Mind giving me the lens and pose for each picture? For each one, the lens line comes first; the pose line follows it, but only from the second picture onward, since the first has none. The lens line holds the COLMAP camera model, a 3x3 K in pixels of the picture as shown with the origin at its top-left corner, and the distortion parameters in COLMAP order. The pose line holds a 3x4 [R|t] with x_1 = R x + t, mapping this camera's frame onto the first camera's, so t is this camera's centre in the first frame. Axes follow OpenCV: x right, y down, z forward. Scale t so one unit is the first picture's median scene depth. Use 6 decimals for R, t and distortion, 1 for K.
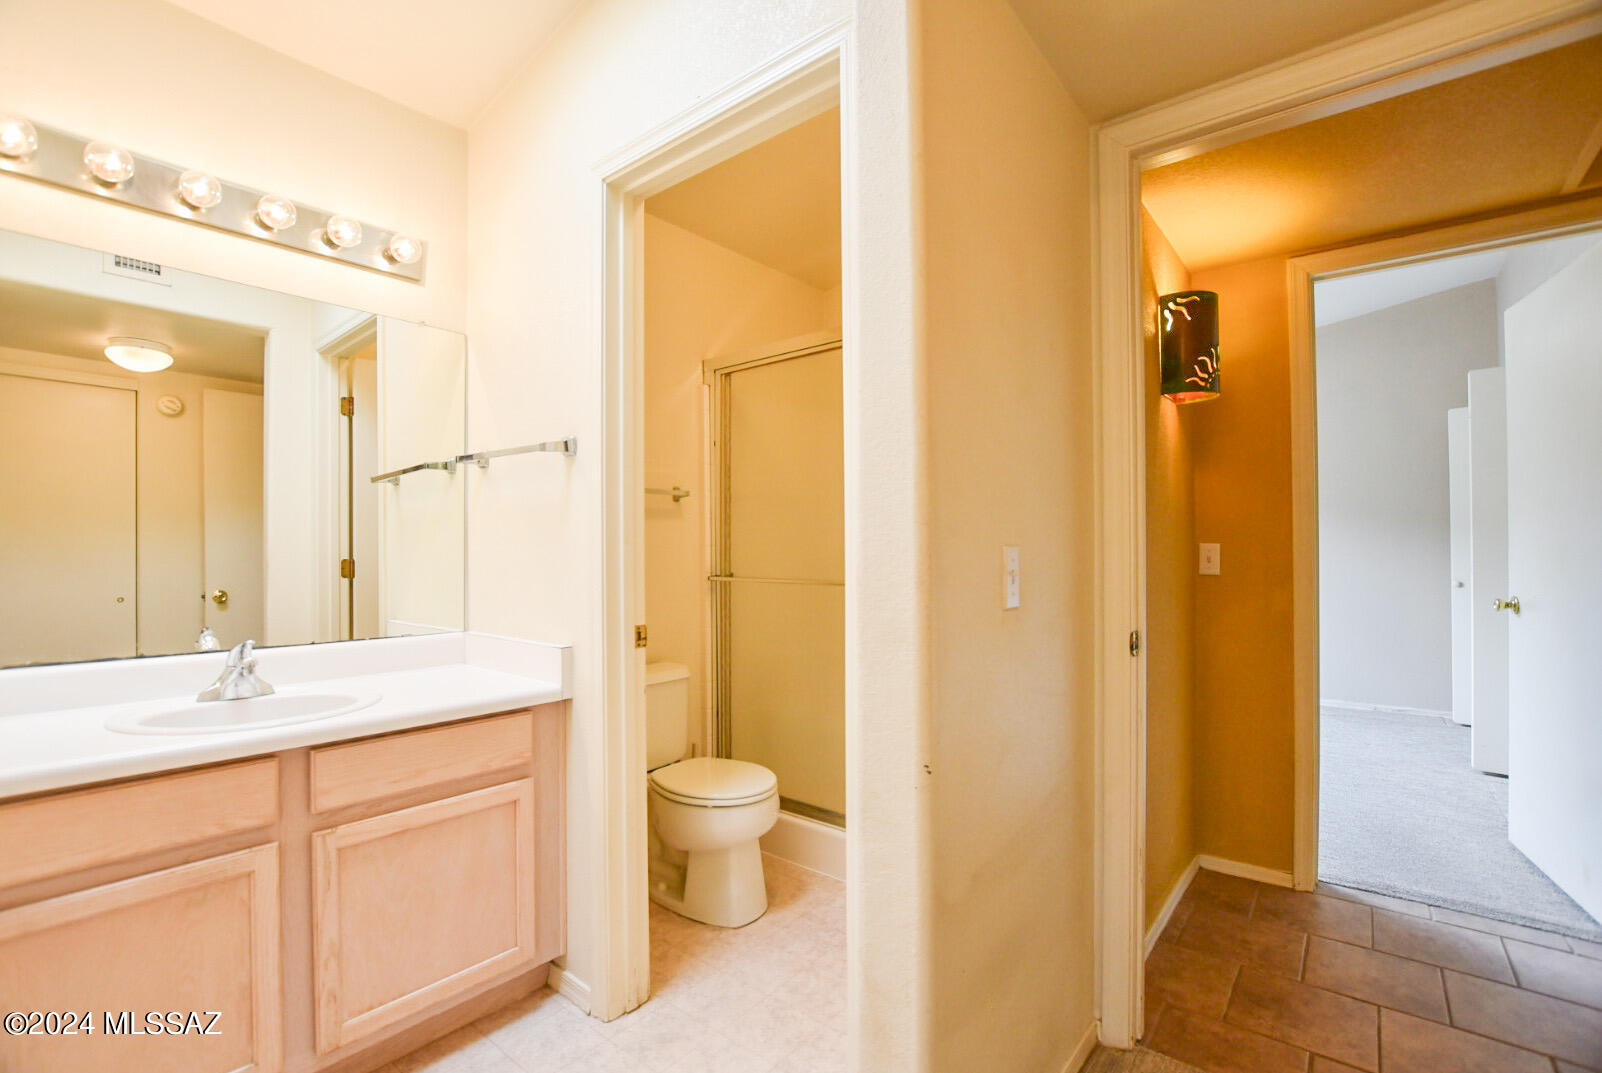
lens RADIAL K [[723.8, 0, 801.0], [0, 723.8, 536.5], [0, 0, 1]] dist [-0.024551, 0.000590]
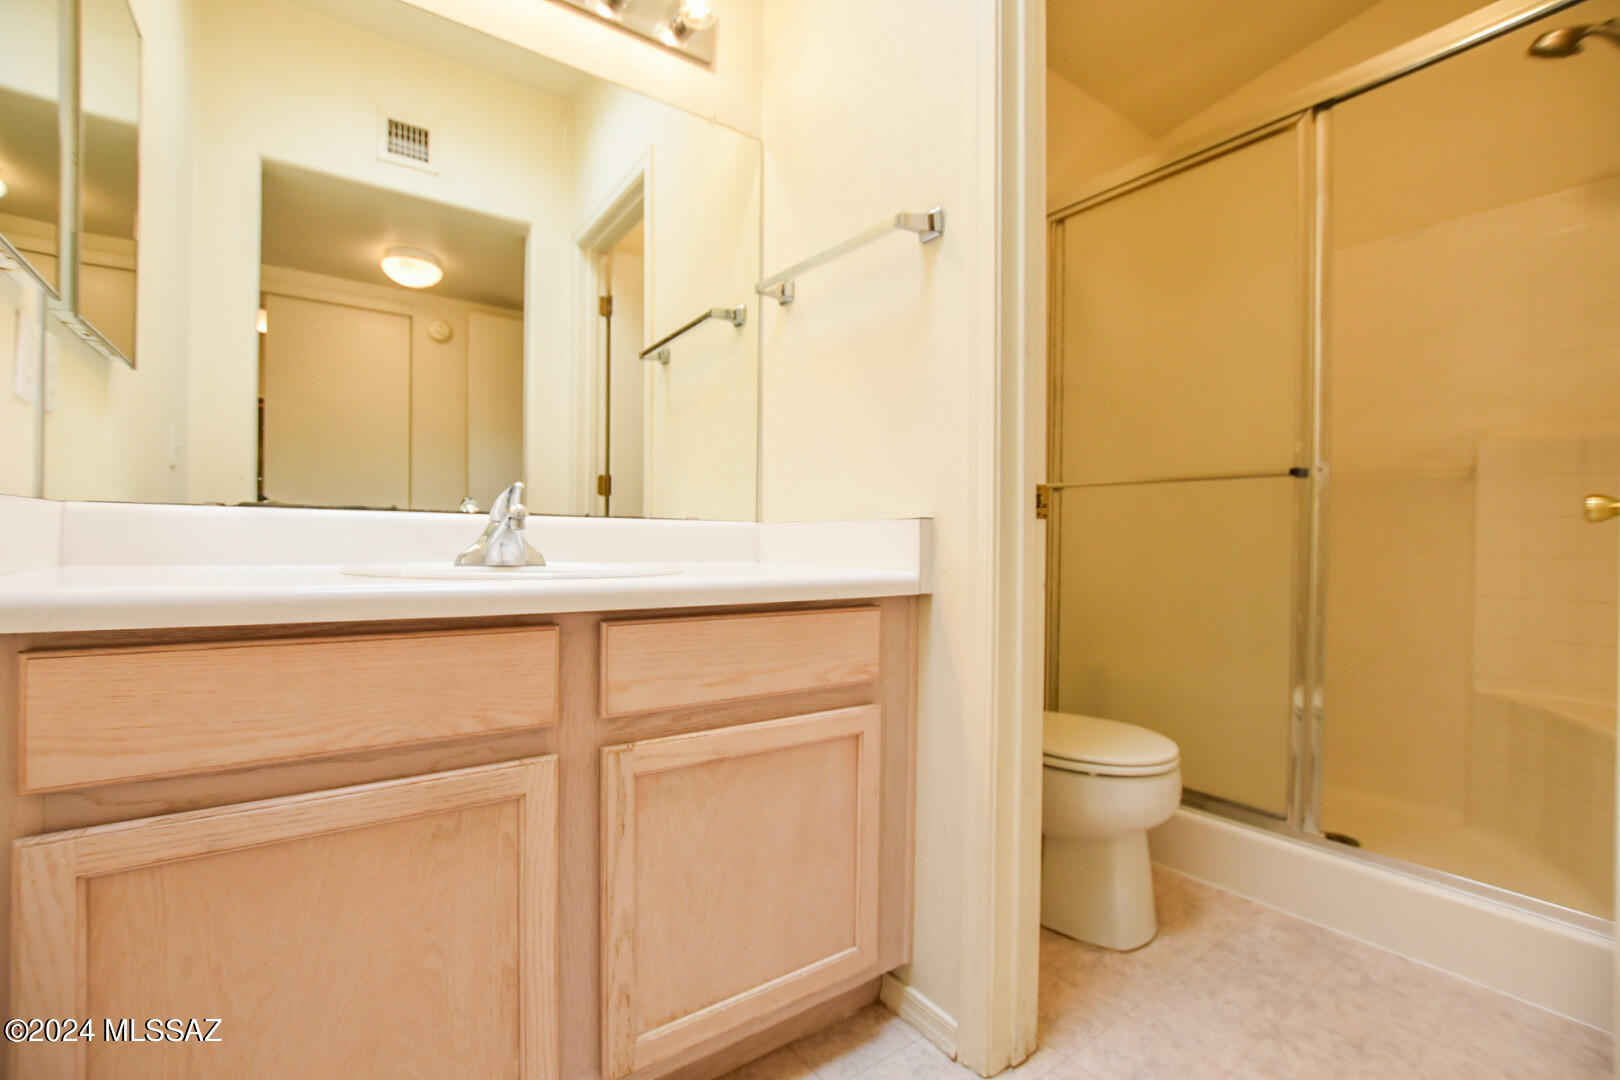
lens RADIAL K [[707.2, 0, 810.0], [0, 707.2, 540.0], [0, 0, 1]] dist [-0.023470, -0.000286]
pose [[0.969518, 0.015647, -0.244520, -0.298928], [-0.012182, 0.999803, 0.015675, 0.184535], [0.244718, -0.012219, 0.969517, 0.363712]]
